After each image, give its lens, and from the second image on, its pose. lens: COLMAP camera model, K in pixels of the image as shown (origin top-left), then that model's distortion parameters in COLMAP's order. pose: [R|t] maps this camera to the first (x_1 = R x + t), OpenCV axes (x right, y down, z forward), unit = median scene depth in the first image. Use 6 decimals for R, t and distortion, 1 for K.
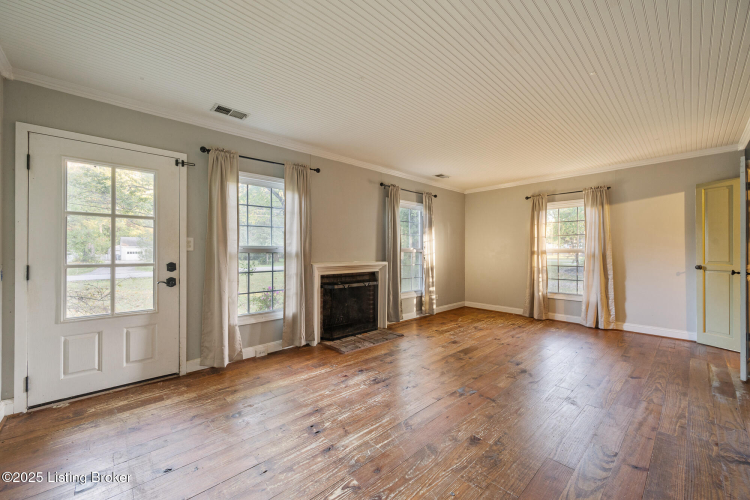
lens RADIAL K [[294.6, 0, 370.5], [0, 294.6, 248.6], [0, 0, 1]] dist [-0.002344, 0.000040]
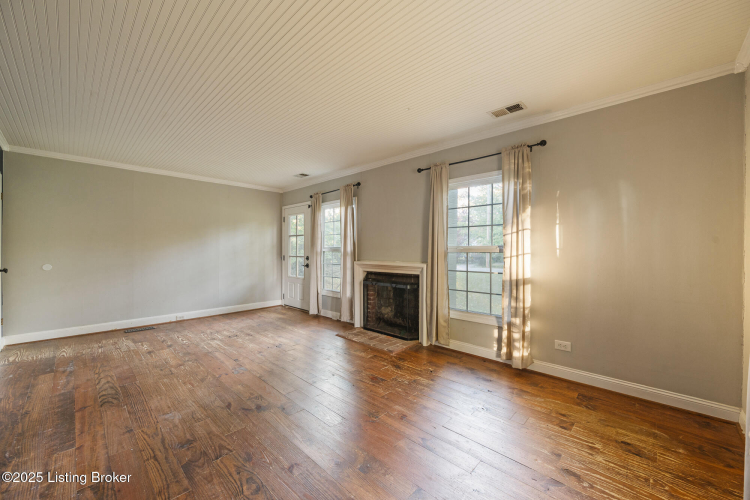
lens RADIAL K [[294.6, 0, 376.4], [0, 294.6, 253.0], [0, 0, 1]] dist [-0.002344, 0.000040]
pose [[0.062405, 0.001406, -0.998050, 0.867050], [0.000730, 0.999999, 0.001455, 0.014589], [0.998051, -0.000819, 0.062404, 0.837759]]
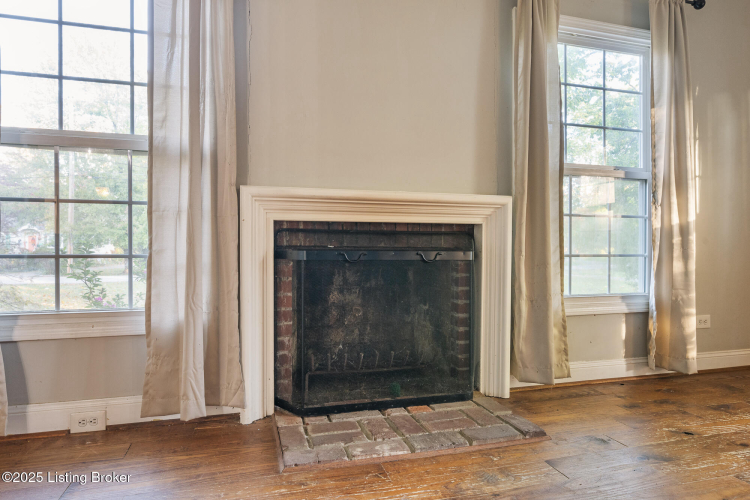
lens RADIAL K [[451.8, 0, 376.5], [0, 451.8, 249.5], [0, 0, 1]] dist [-0.000446, 0.001303]
pose [[0.901874, 0.001938, -0.431994, 0.143143], [-0.000943, 0.999996, 0.002517, 0.105564], [0.431998, -0.001863, 0.901873, 0.493362]]
